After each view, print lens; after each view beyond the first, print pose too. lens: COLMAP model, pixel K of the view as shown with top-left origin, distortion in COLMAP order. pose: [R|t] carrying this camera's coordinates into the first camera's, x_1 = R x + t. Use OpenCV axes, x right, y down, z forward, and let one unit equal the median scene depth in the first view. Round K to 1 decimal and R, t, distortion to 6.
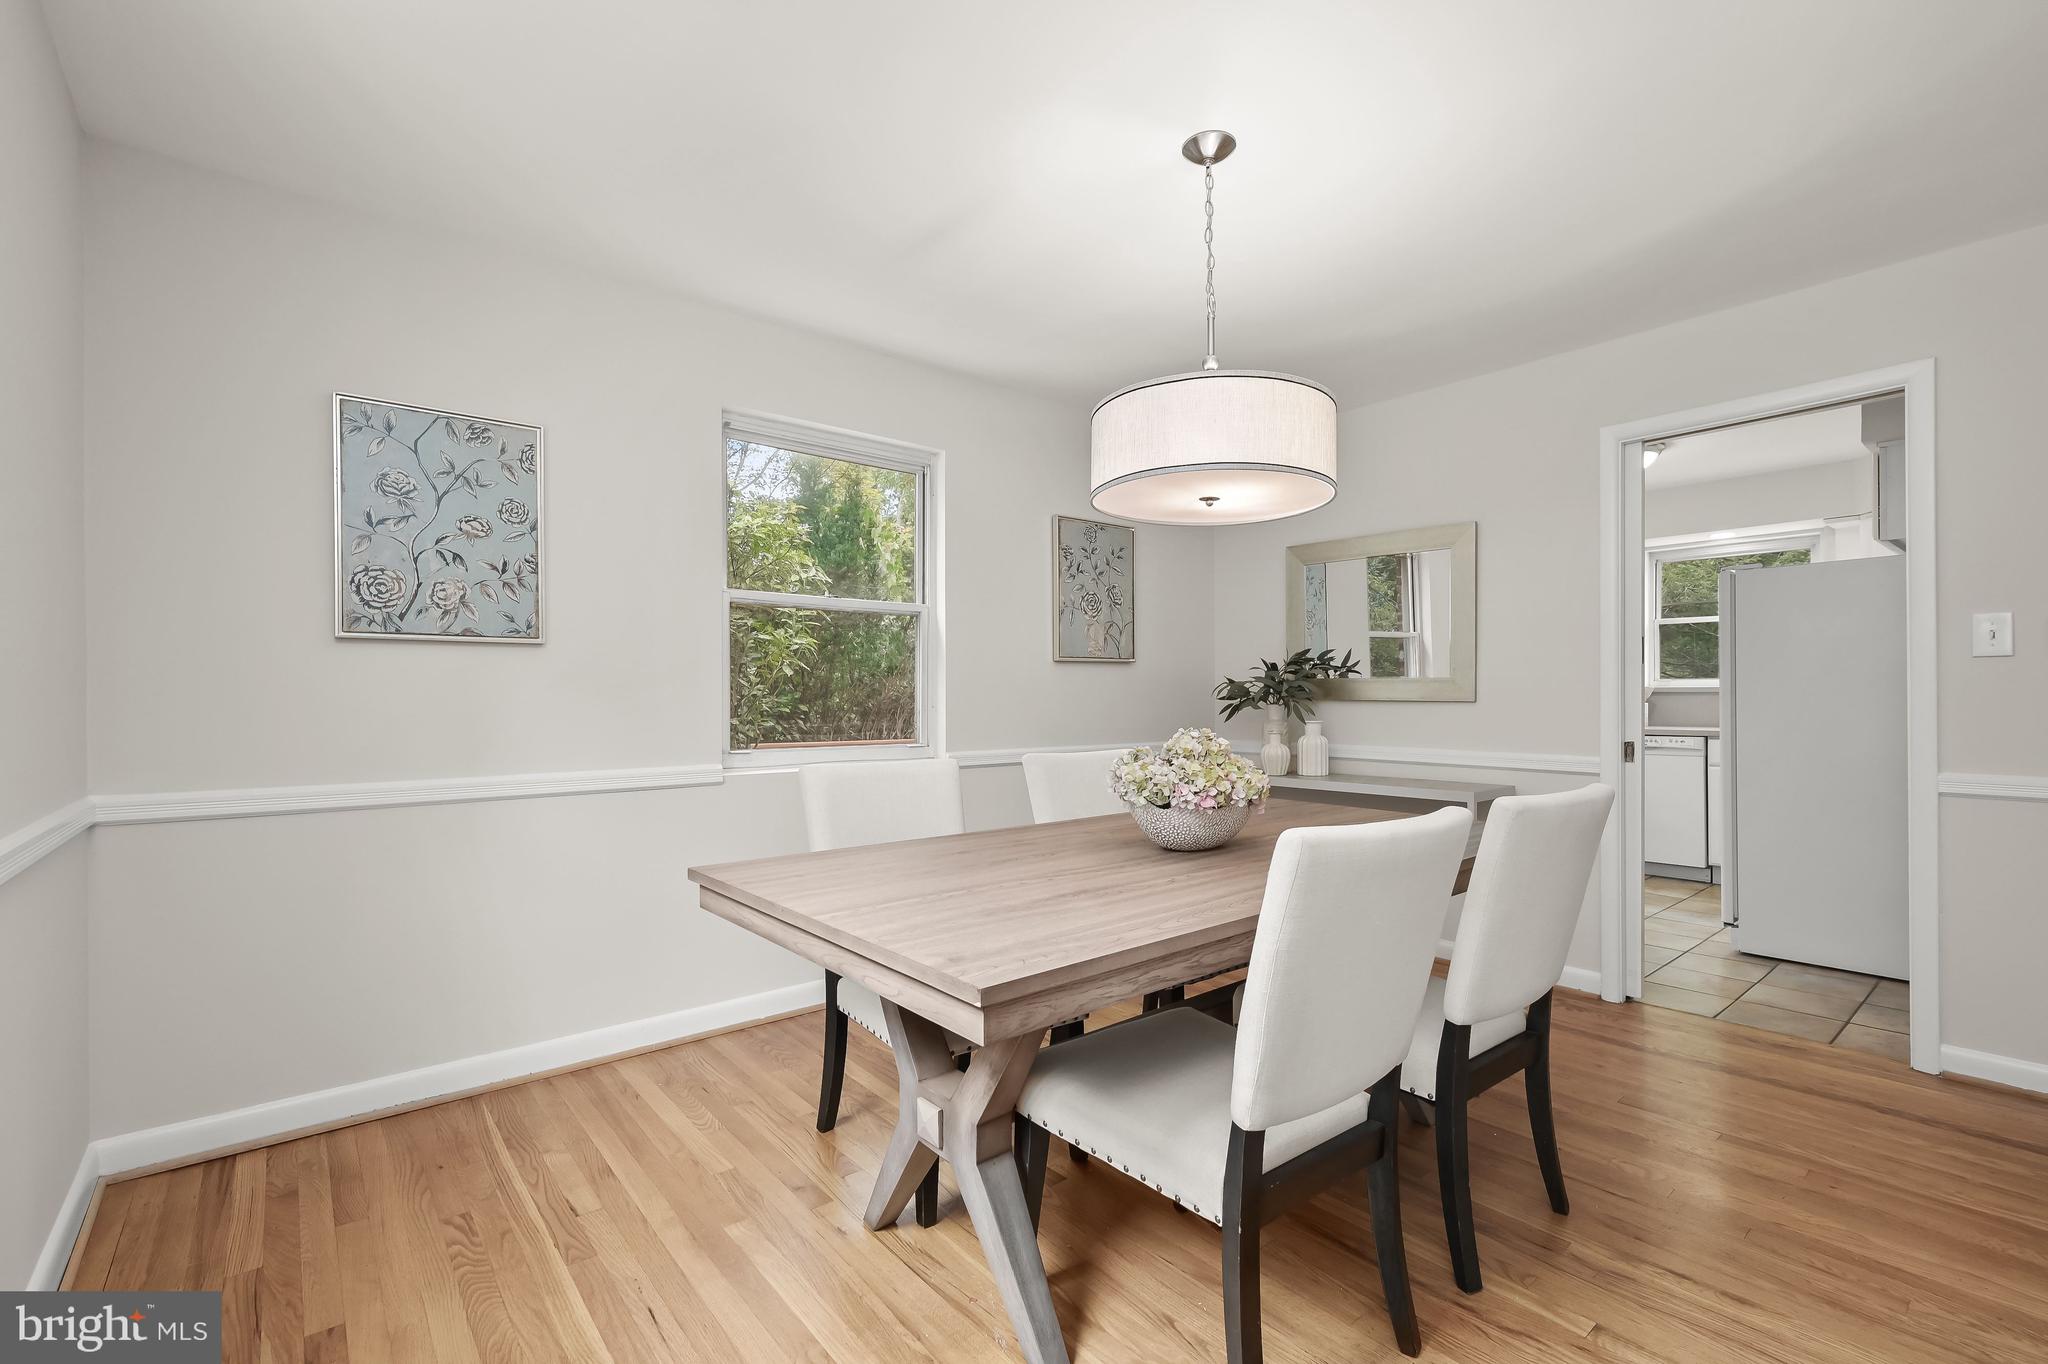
lens RADIAL K [[897.5, 0, 1028.0], [0, 897.5, 696.6], [0, 0, 1]] dist [-0.000163, 0.000023]
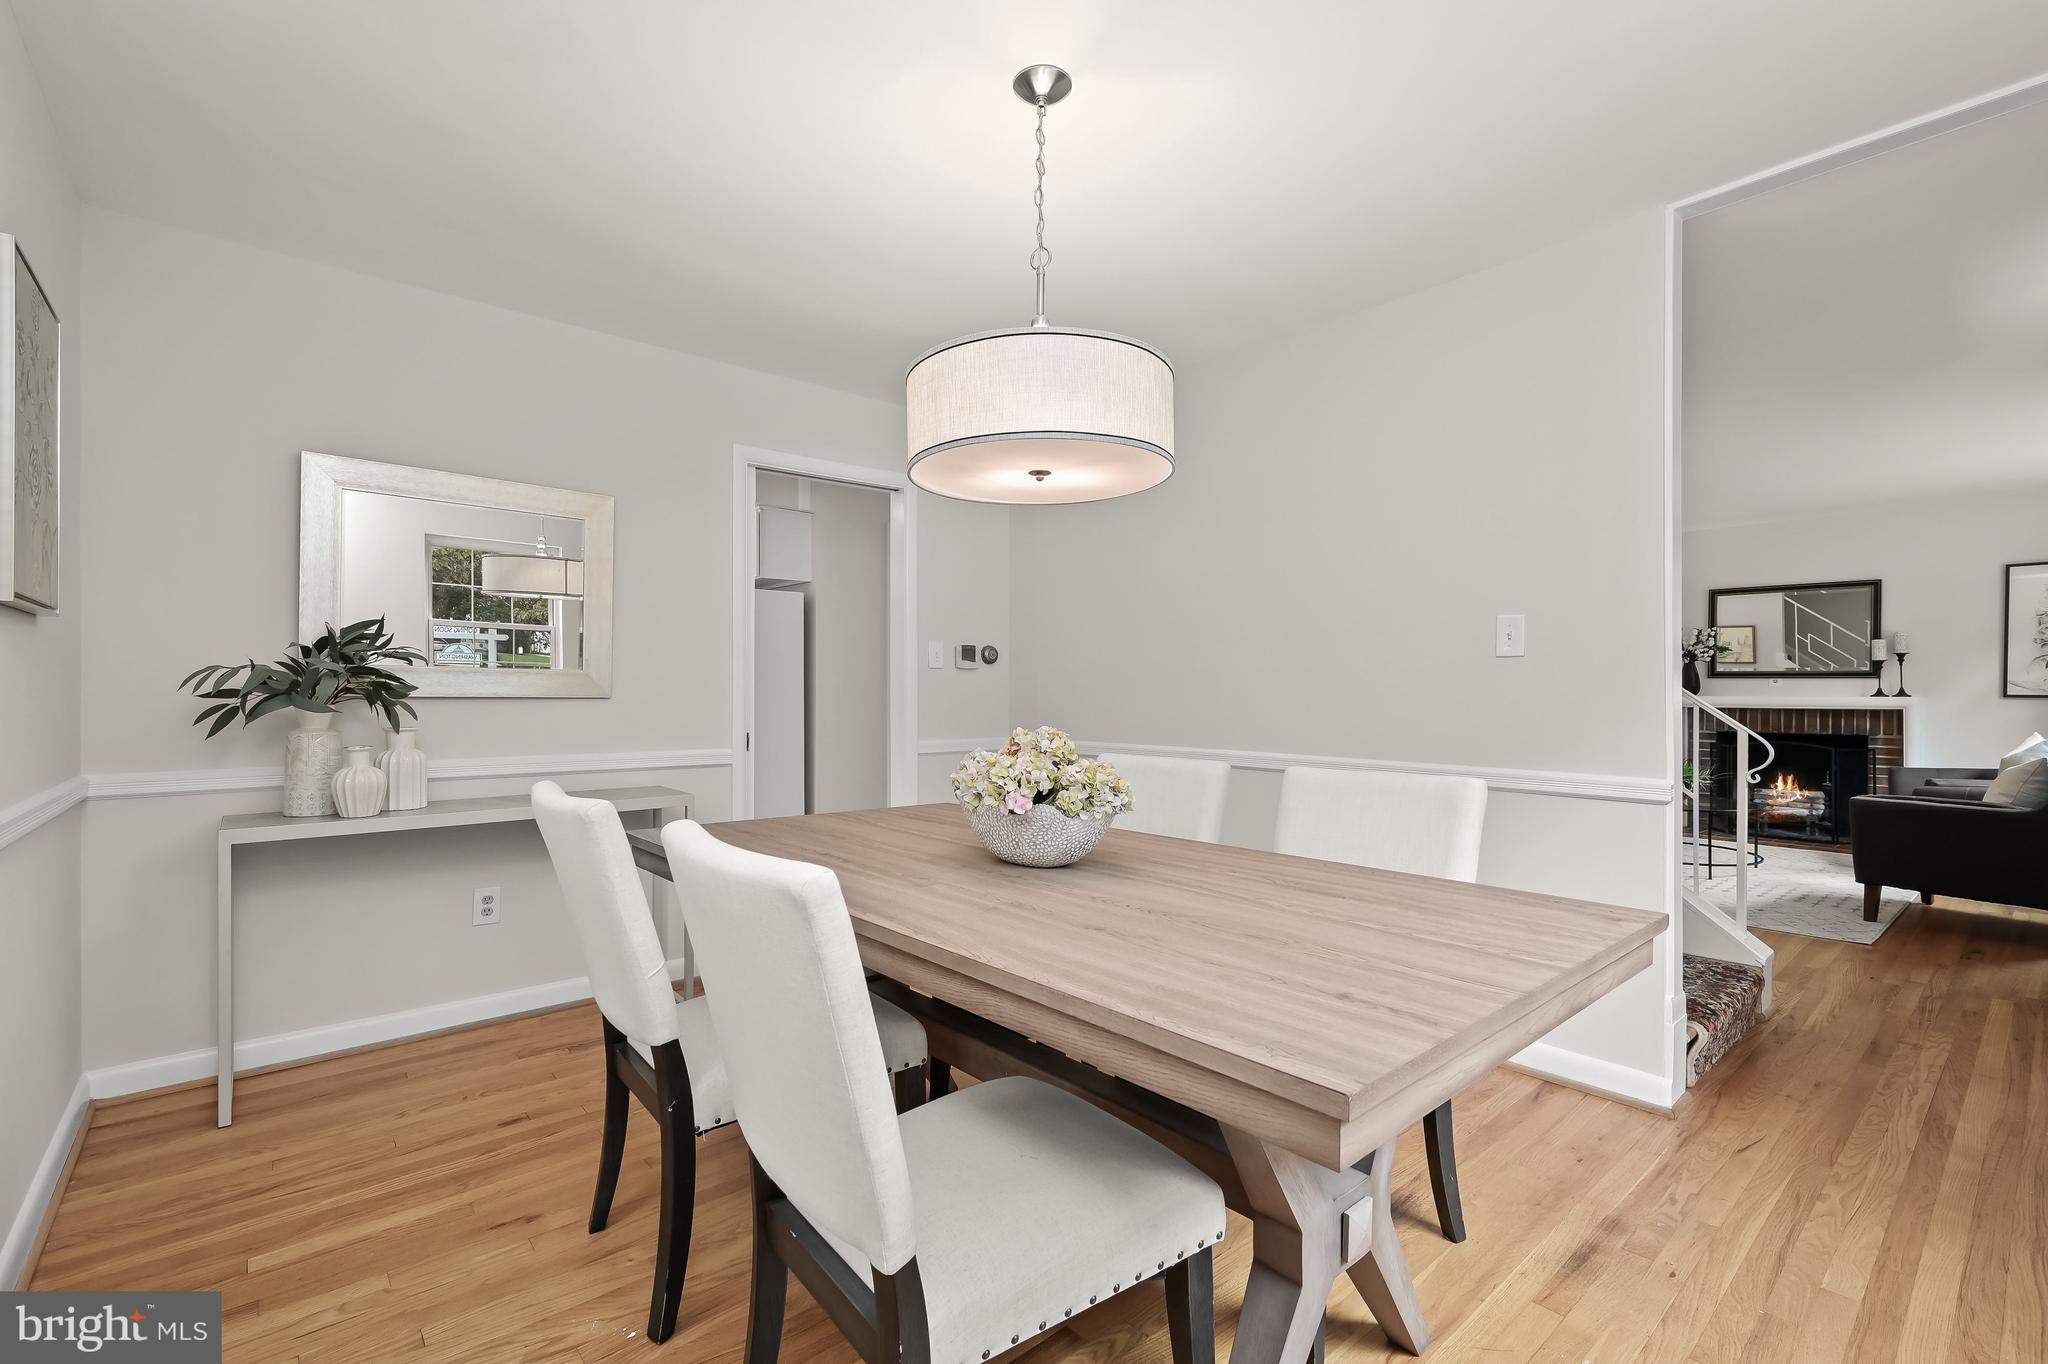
lens RADIAL K [[897.5, 0, 1028.0], [0, 897.5, 696.6], [0, 0, 1]] dist [-0.000163, 0.000023]
pose [[-0.015947, -0.005236, 0.999859, -0.600810], [-0.001542, 0.999985, 0.005212, -0.002518], [-0.999872, -0.001459, -0.015955, 0.879790]]
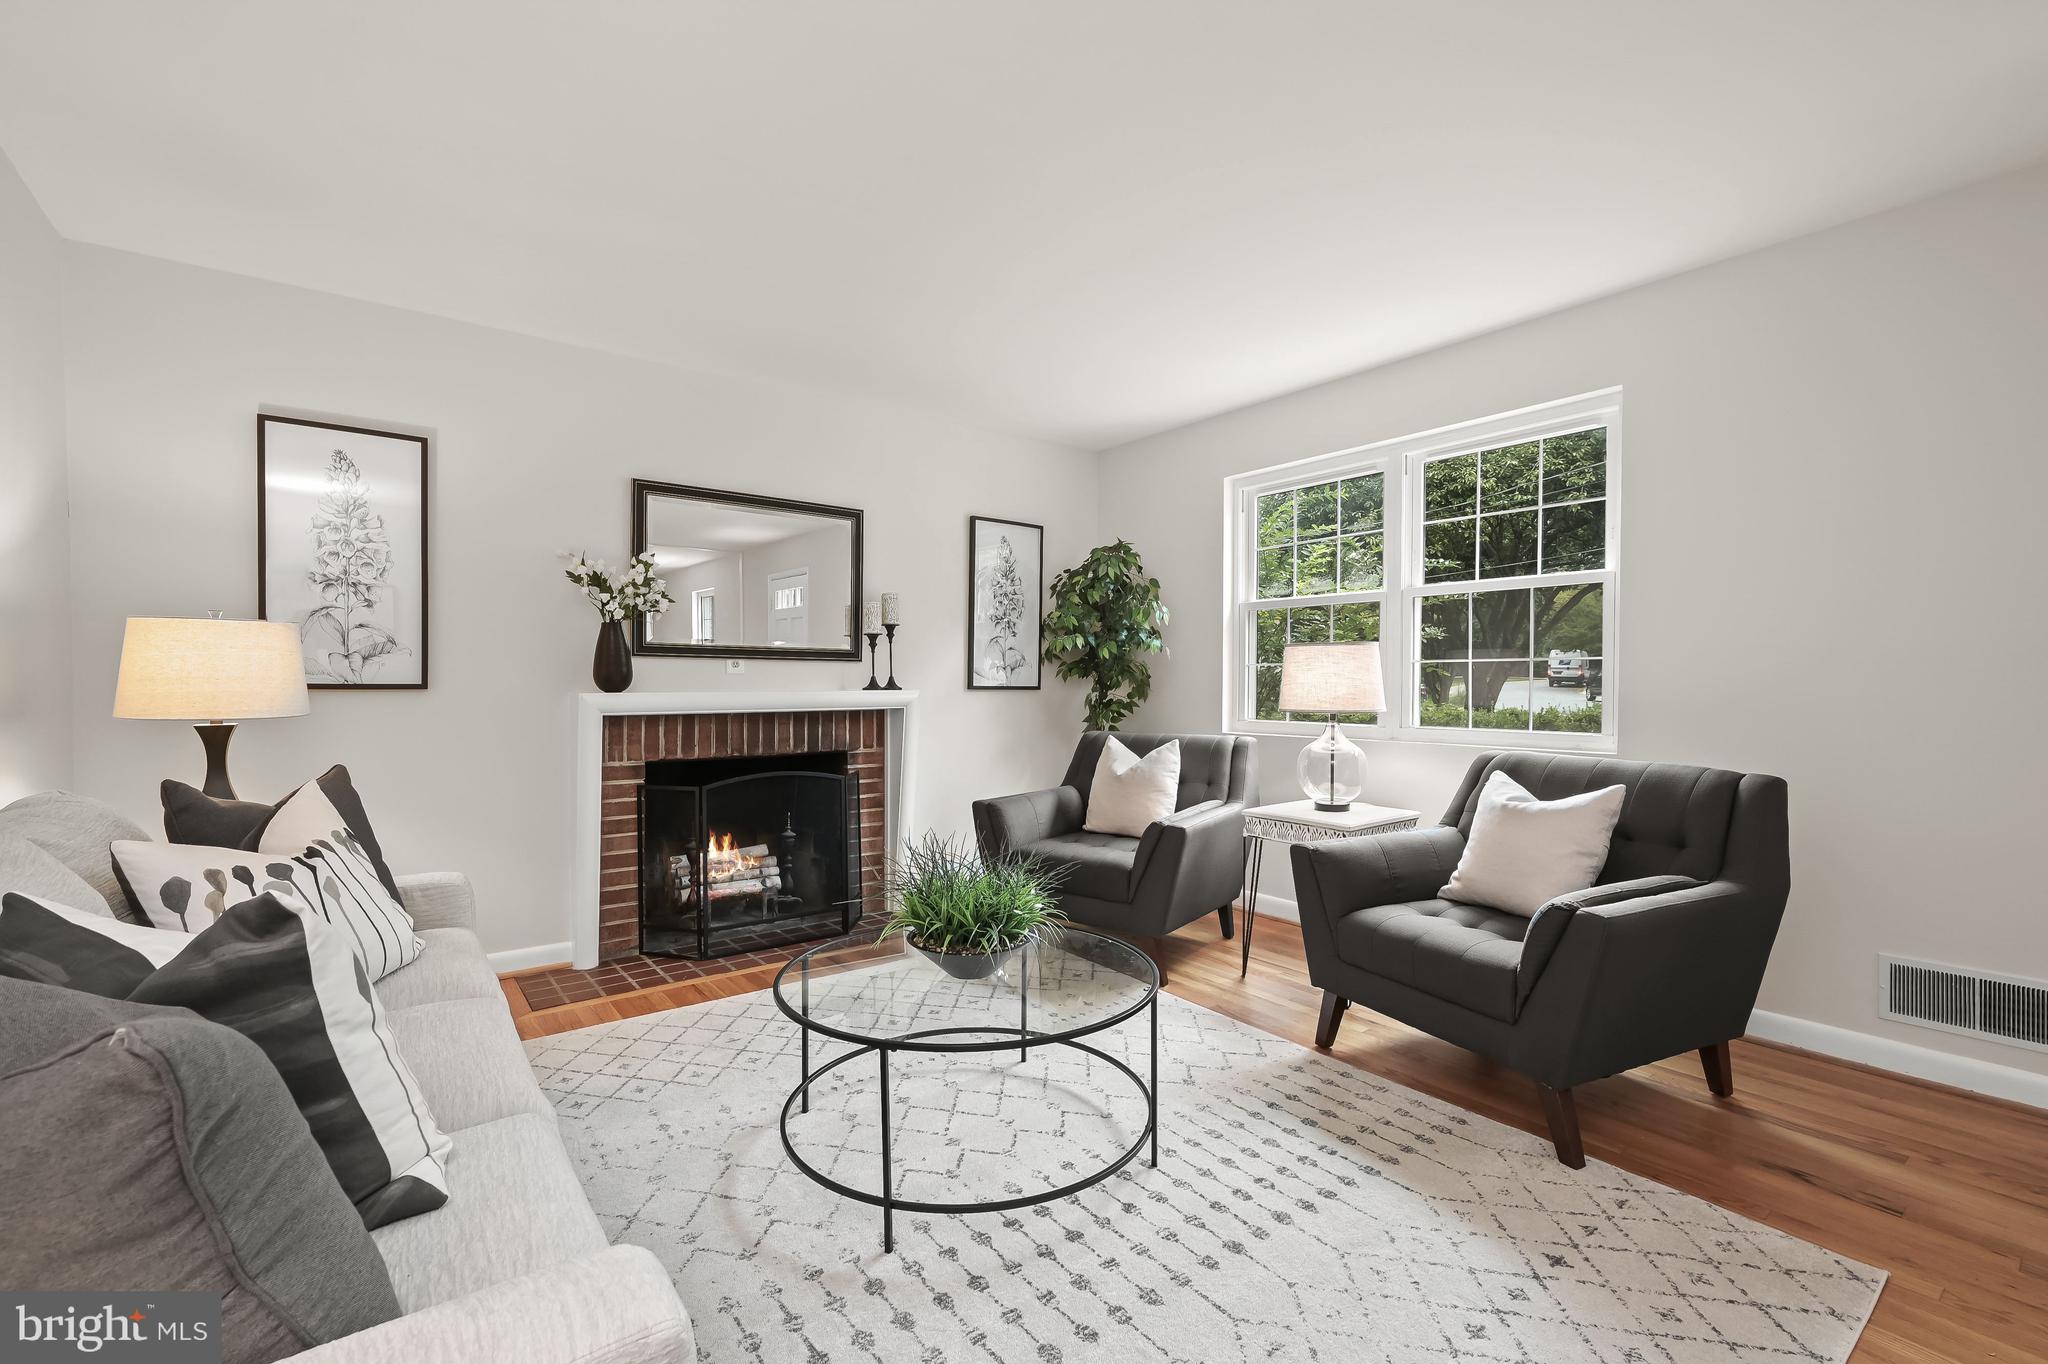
lens RADIAL K [[897.5, 0, 1028.0], [0, 897.5, 696.6], [0, 0, 1]] dist [-0.000163, 0.000023]
pose [[-0.999403, 0.004787, 0.034217, 1.634355], [0.005301, 0.999874, 0.014952, -0.004000], [-0.034141, 0.015124, -0.999303, 0.038821]]
